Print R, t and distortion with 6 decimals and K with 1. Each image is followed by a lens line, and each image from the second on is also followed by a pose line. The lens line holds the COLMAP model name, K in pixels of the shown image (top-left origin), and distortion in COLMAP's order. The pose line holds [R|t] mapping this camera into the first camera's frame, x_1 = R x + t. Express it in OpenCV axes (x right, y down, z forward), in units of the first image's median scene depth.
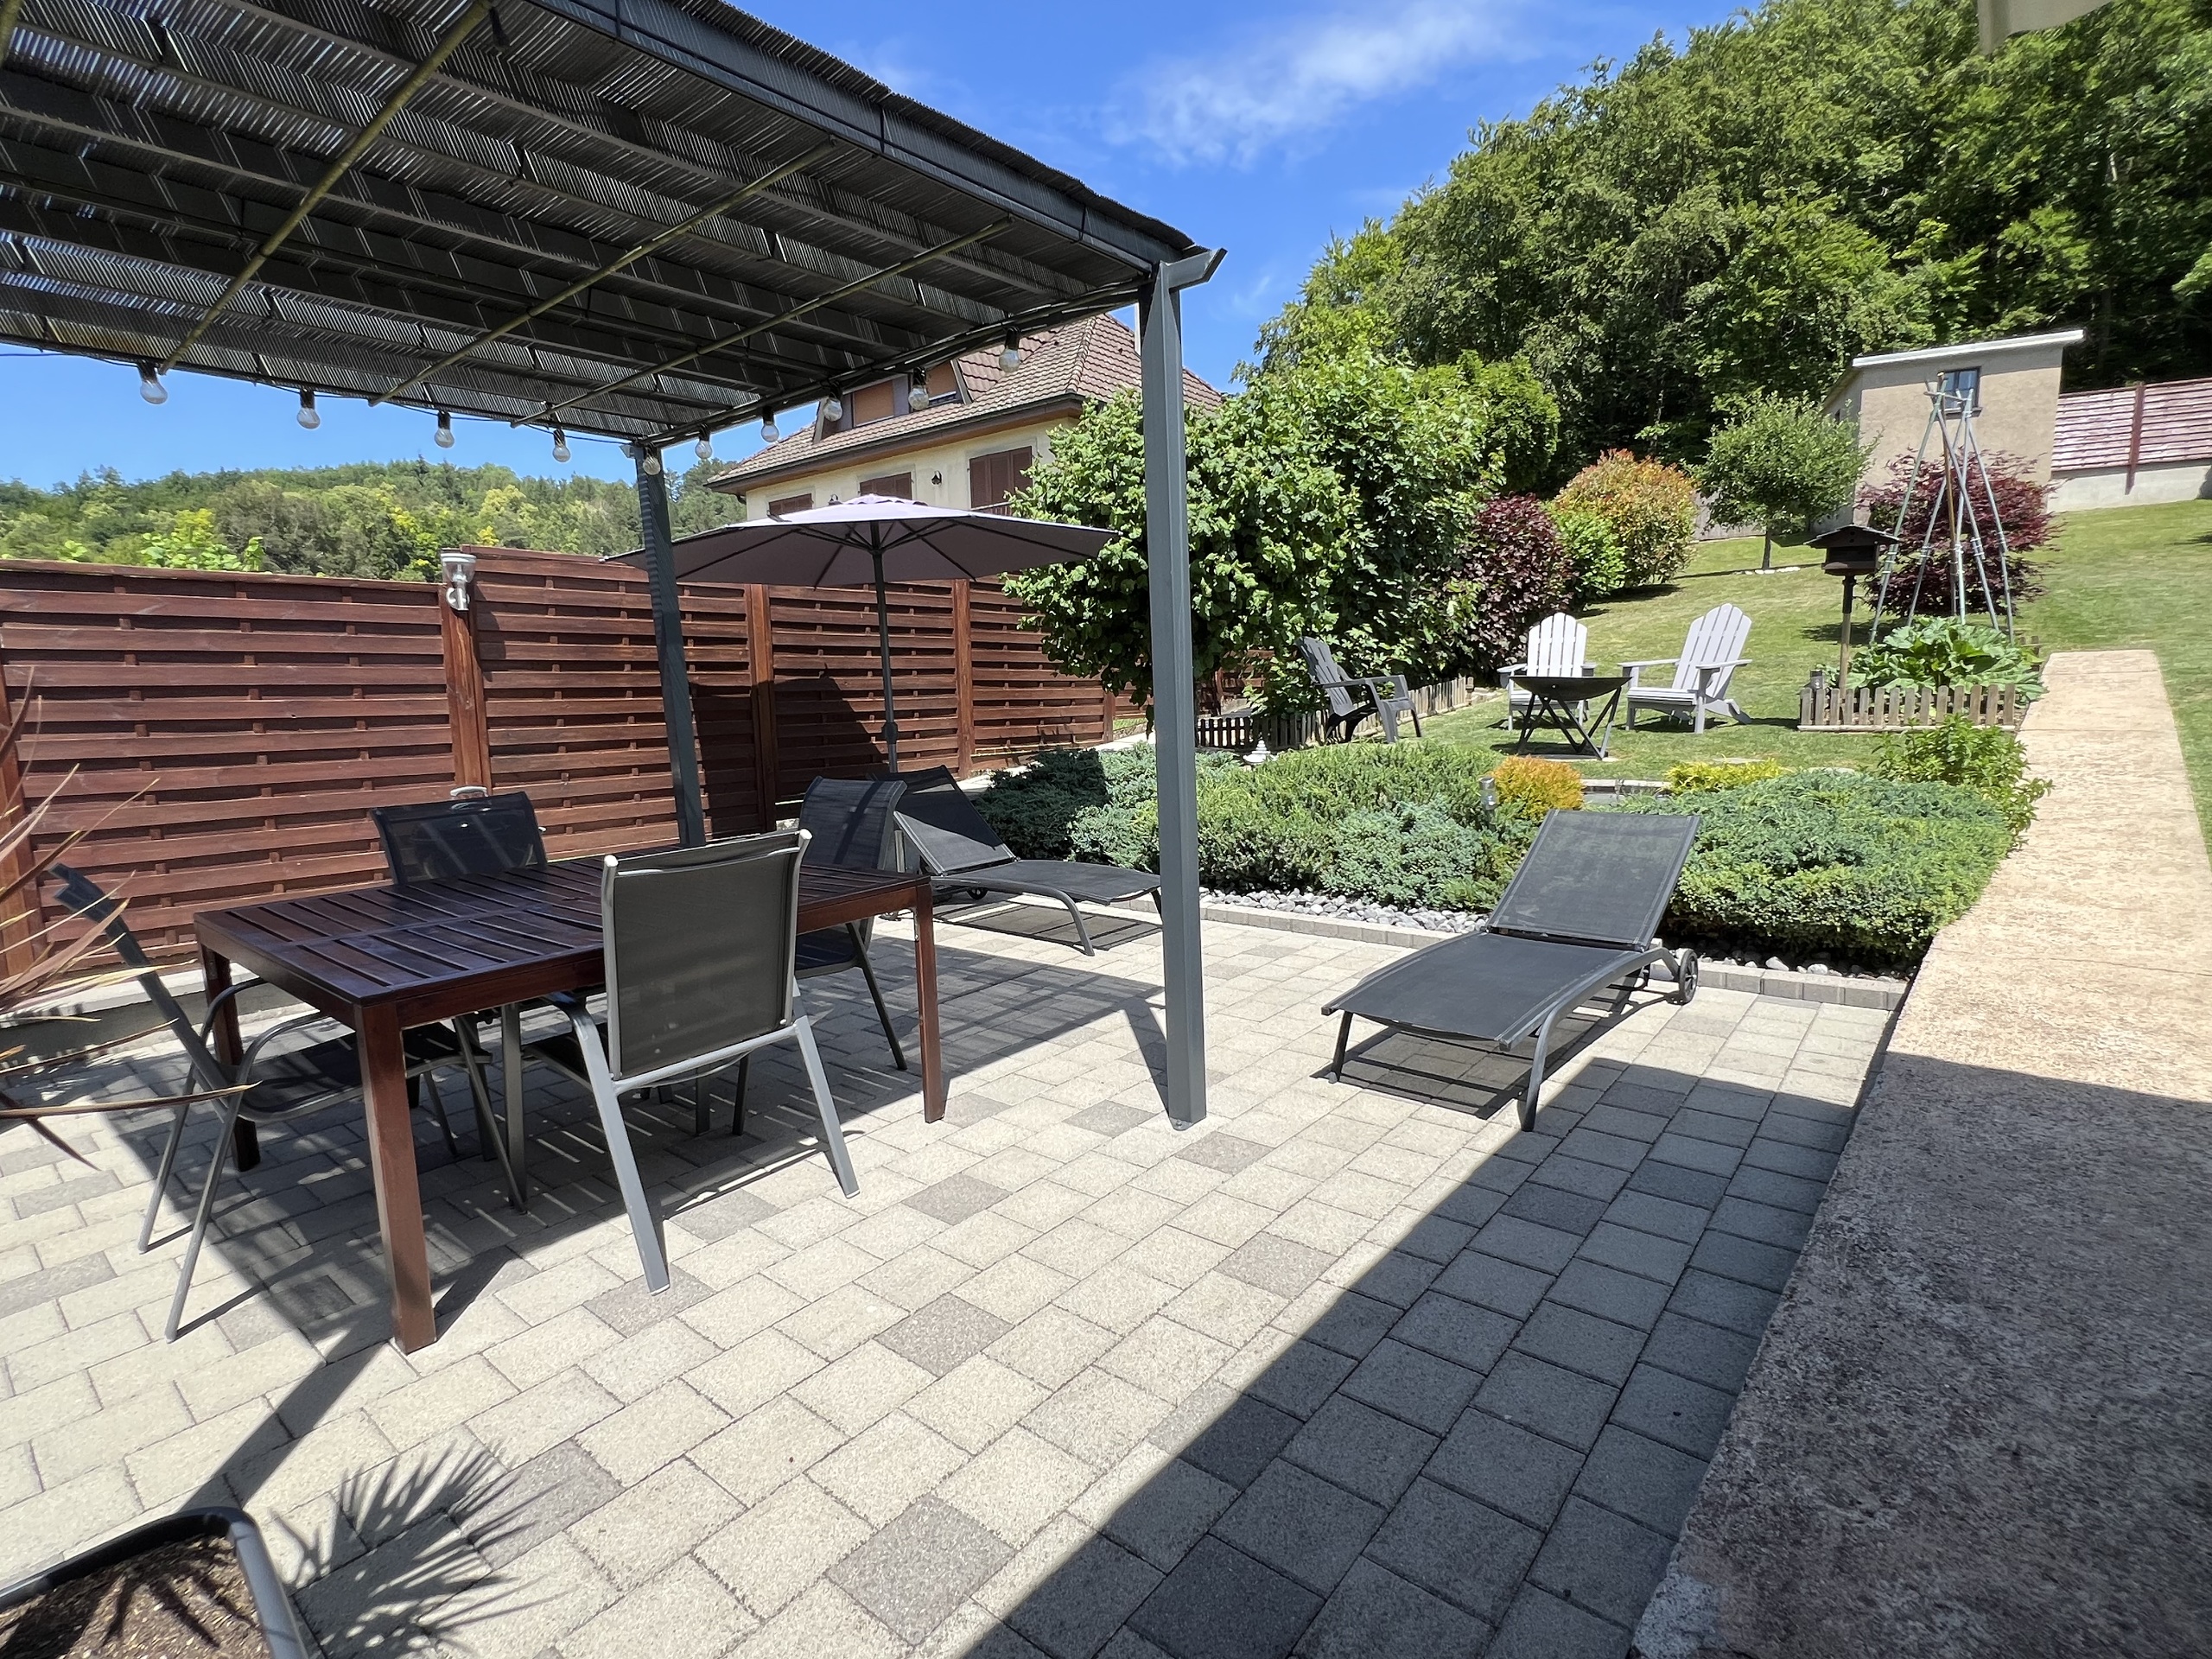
lens RADIAL K [[1068.5, 0, 1106.0], [0, 1068.5, 829.5], [0, 0, 1]] dist [0.001509, 0.000065]
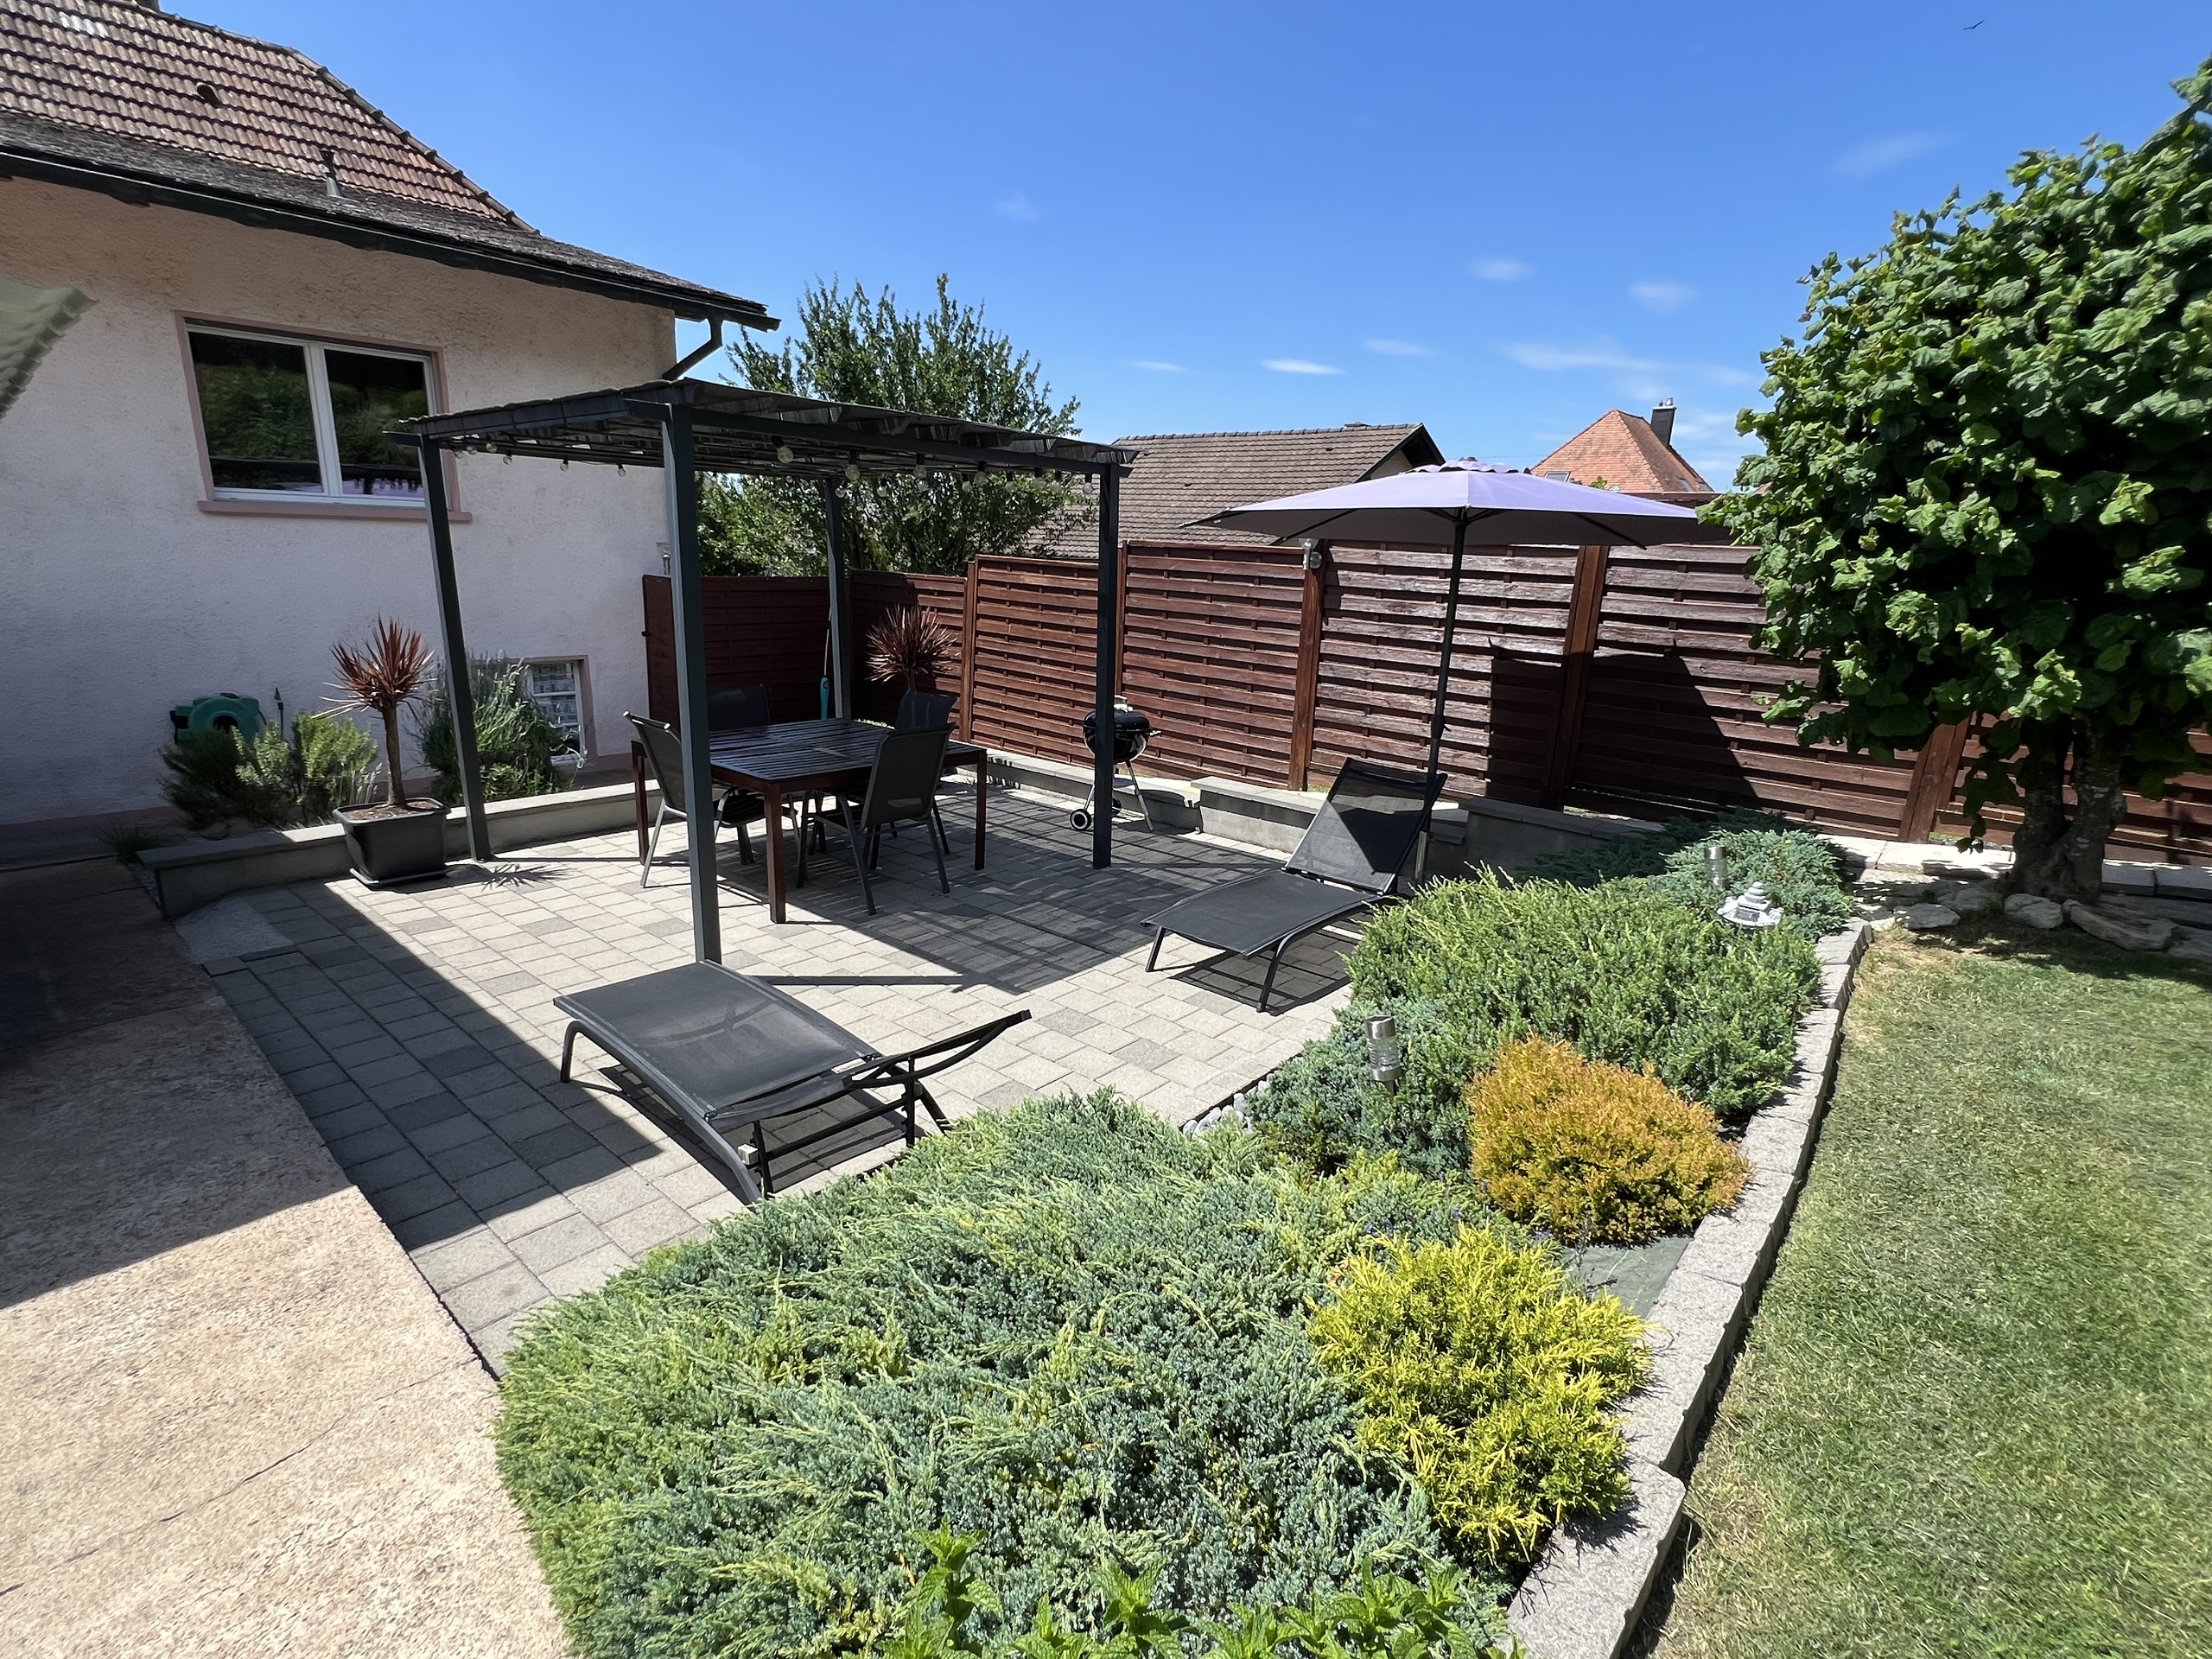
lens RADIAL K [[1068.5, 0, 1106.0], [0, 1068.5, 829.5], [0, 0, 1]] dist [0.001509, 0.000065]
pose [[-0.020063, 0.285698, -0.958110, 1.097716], [-0.173224, 0.942816, 0.284766, -0.342531], [0.984678, 0.171681, 0.030574, 1.120628]]
